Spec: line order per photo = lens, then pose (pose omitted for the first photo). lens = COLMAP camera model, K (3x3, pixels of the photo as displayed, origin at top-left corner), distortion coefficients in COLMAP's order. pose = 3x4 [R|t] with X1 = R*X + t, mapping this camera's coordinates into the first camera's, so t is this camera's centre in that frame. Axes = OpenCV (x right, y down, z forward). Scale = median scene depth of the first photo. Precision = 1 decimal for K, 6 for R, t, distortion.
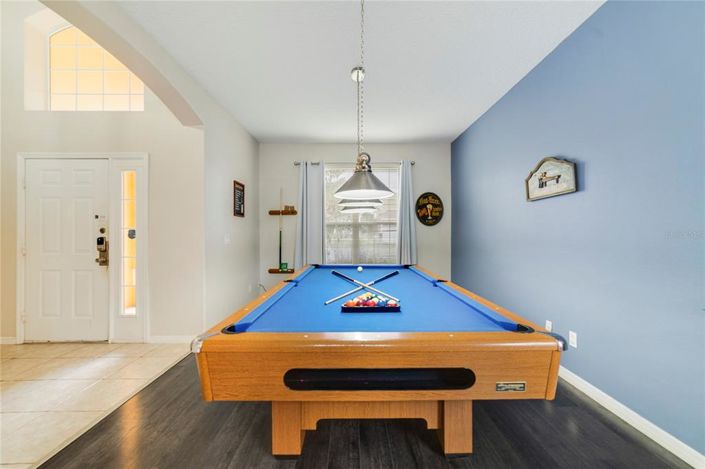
lens RADIAL K [[273.4, 0, 354.4], [0, 273.4, 234.5], [0, 0, 1]] dist [-0.020514, 0.008487]
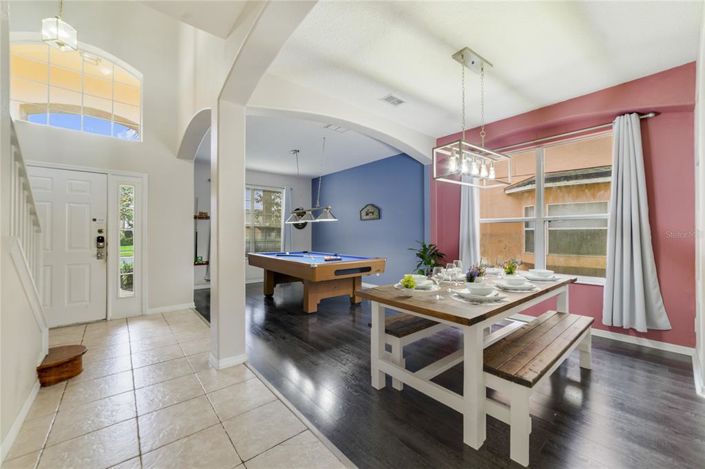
lens RADIAL K [[273.4, 0, 354.4], [0, 273.4, 234.5], [0, 0, 1]] dist [-0.020514, 0.008487]
pose [[0.768215, 0.001262, 0.640190, -0.930191], [-0.000326, 0.999999, -0.001580, 0.003001], [-0.640191, 0.001005, 0.768215, -0.785330]]
